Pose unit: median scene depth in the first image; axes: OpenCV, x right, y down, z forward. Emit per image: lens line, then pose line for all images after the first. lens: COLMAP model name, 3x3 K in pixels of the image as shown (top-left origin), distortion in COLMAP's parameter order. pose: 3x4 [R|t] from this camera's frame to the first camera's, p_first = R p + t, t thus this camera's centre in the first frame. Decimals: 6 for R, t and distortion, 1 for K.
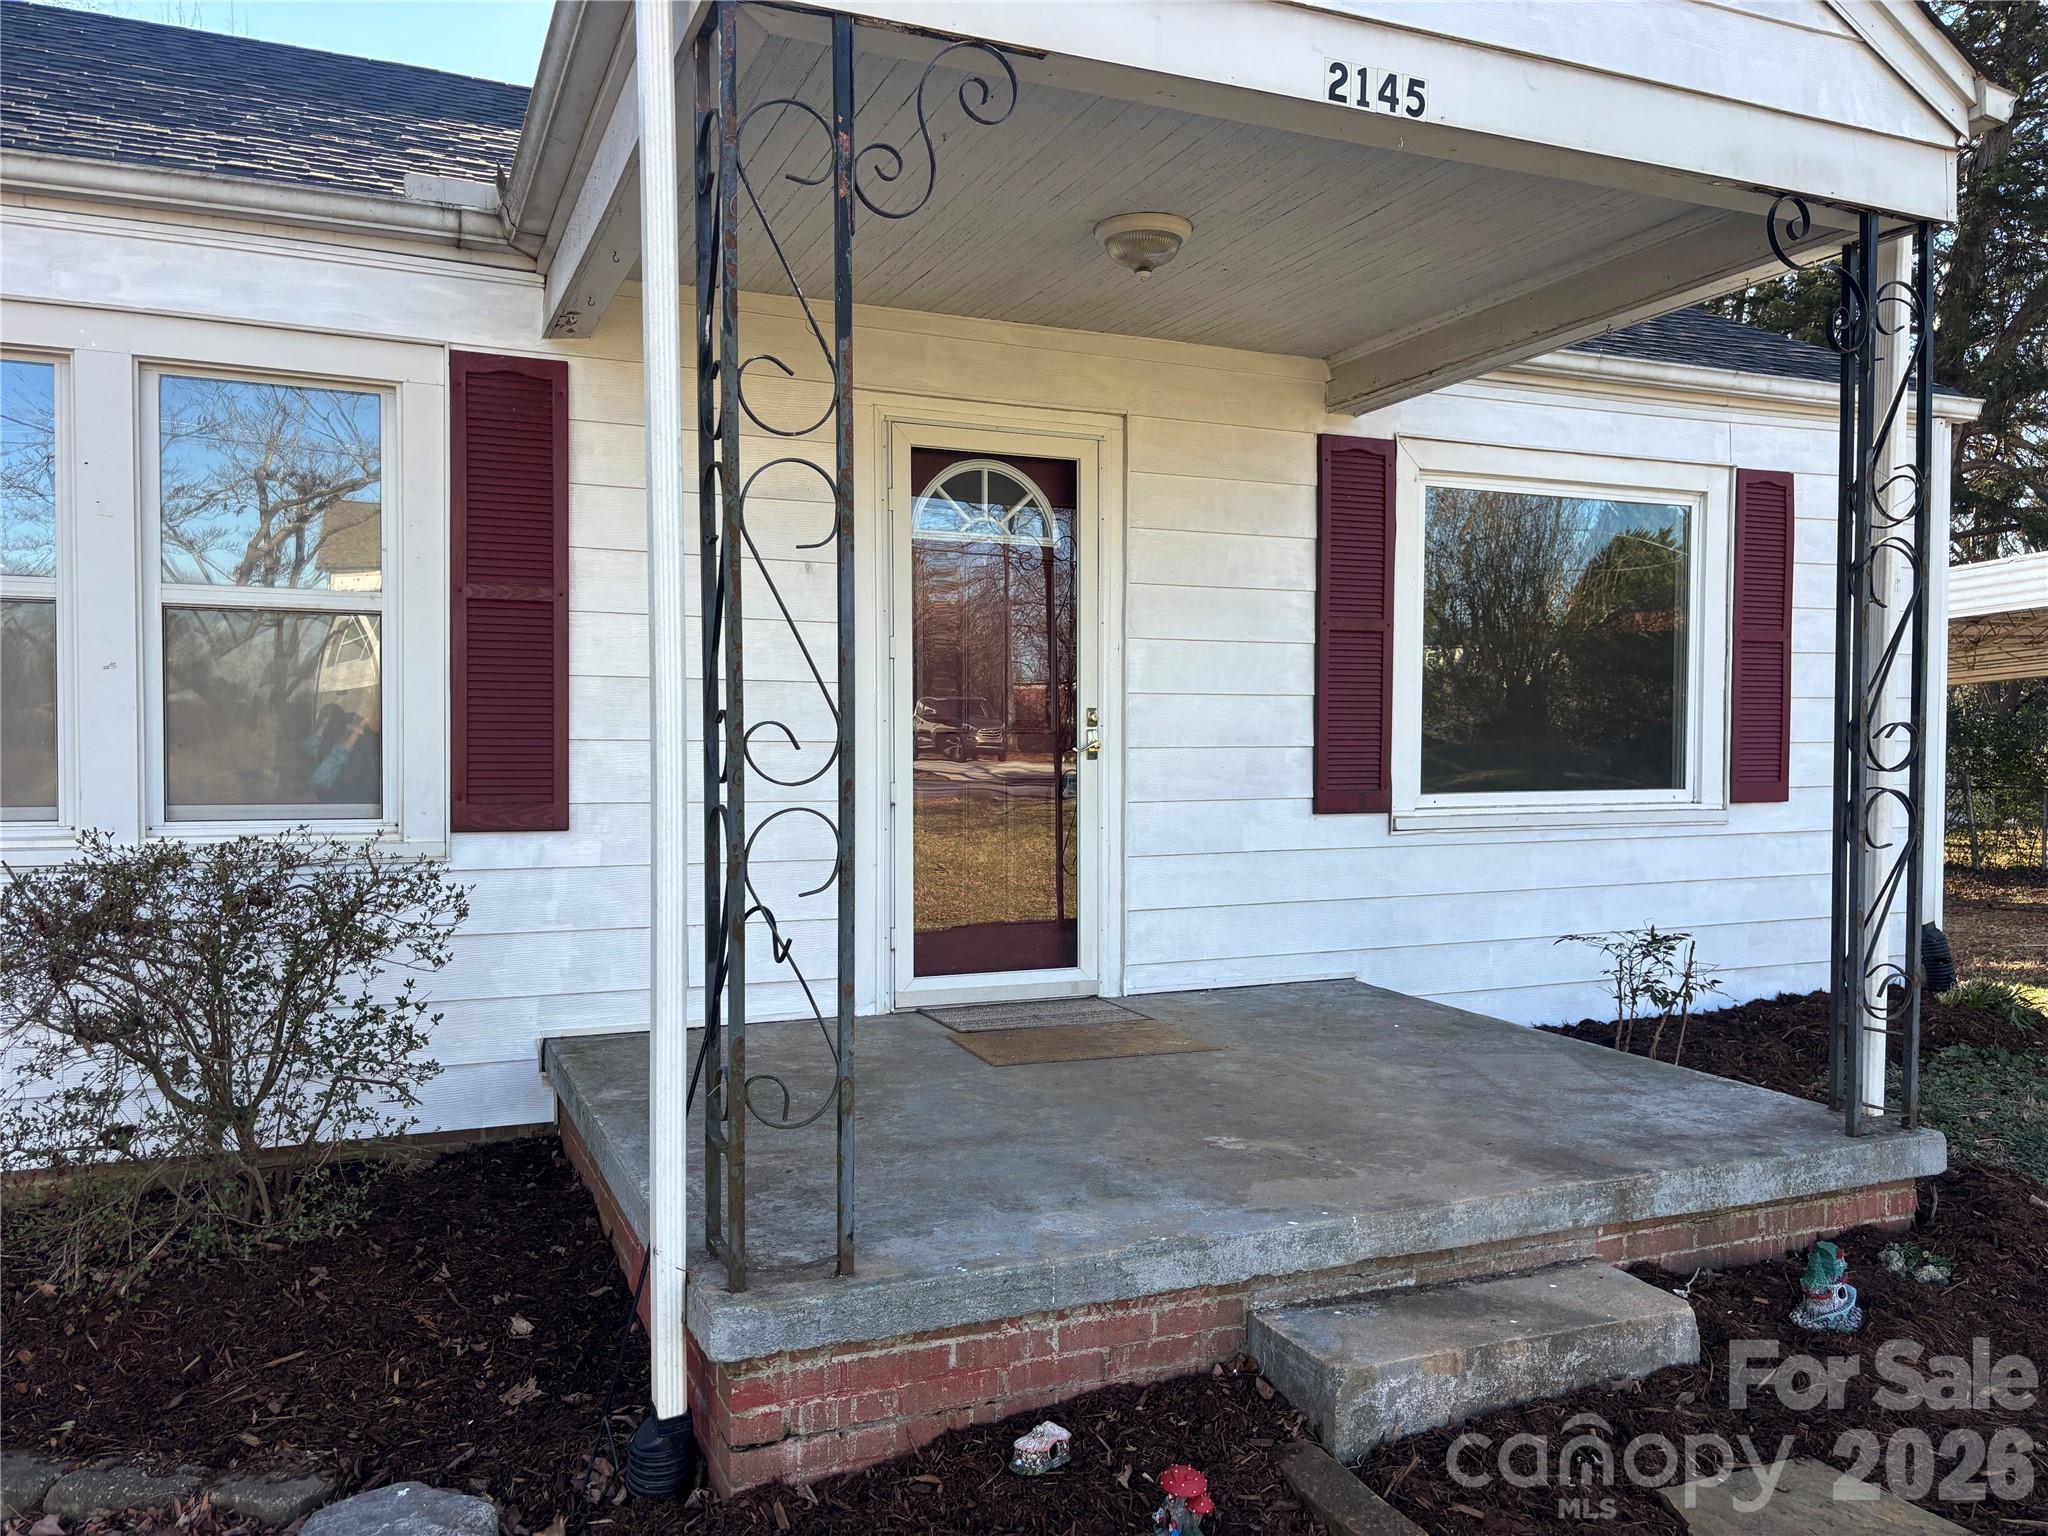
lens RADIAL K [[1529.8, 0, 1019.2], [0, 1529.8, 765.2], [0, 0, 1]] dist [-0.002785, 0.004507]
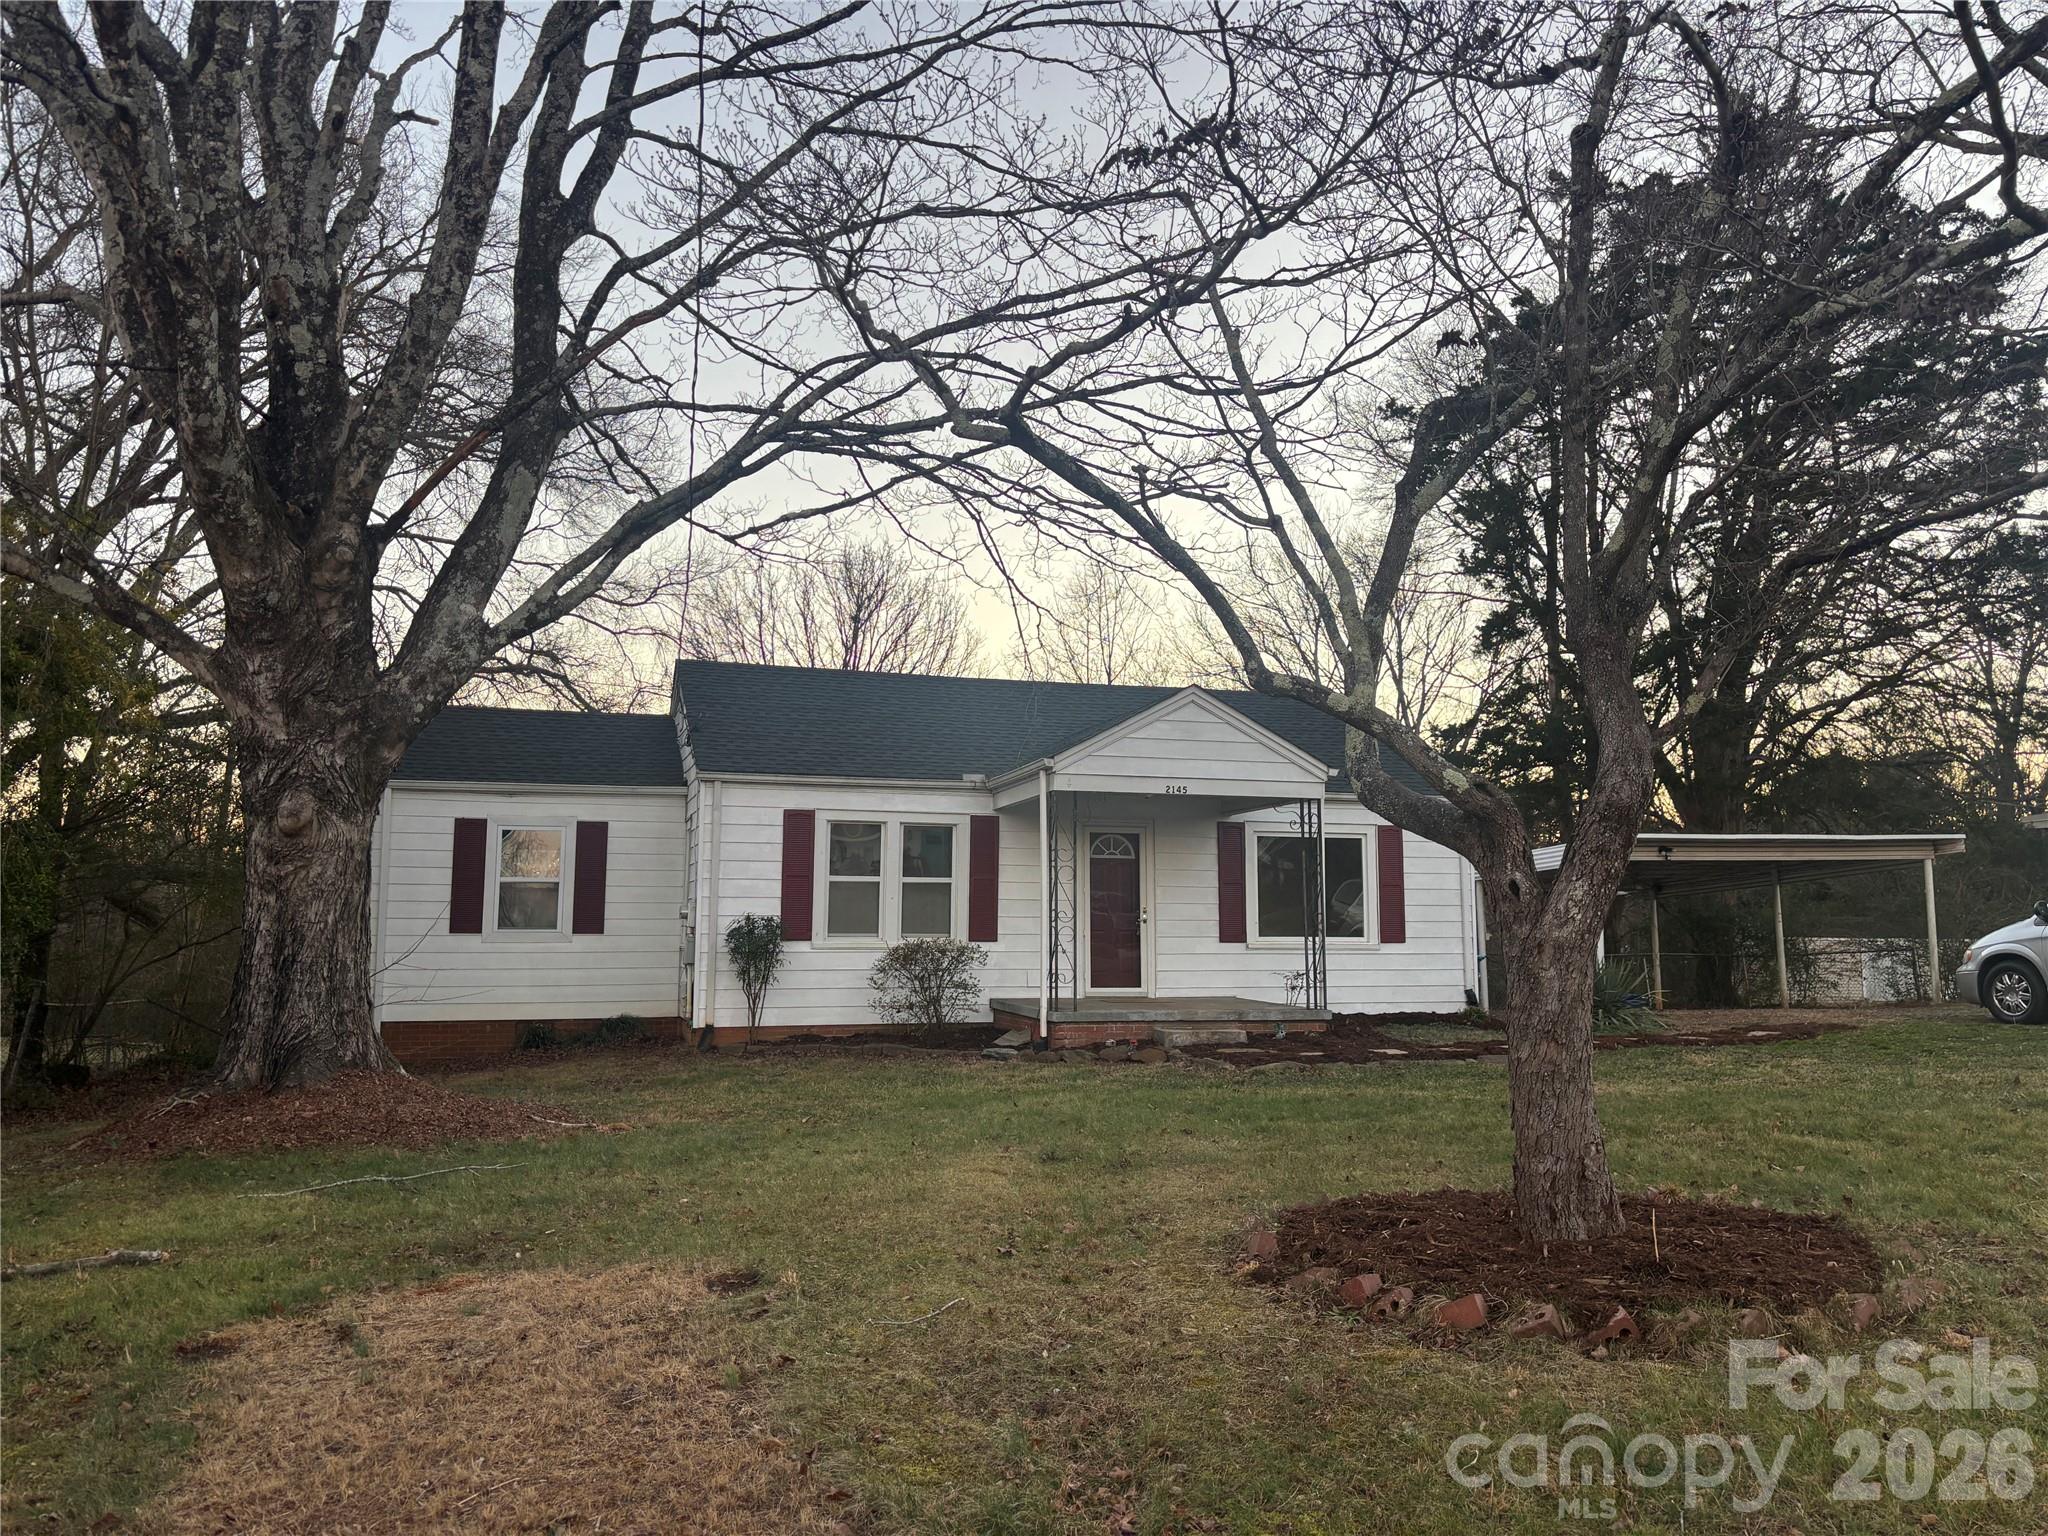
lens RADIAL K [[1529.8, 0, 1021.5], [0, 1529.8, 760.6], [0, 0, 1]] dist [-0.002785, 0.004507]
pose [[0.992243, -0.007407, -0.124089, 0.181745], [-0.008597, 0.991744, -0.127943, 0.065919], [0.124012, 0.128018, 0.983988, -2.143460]]
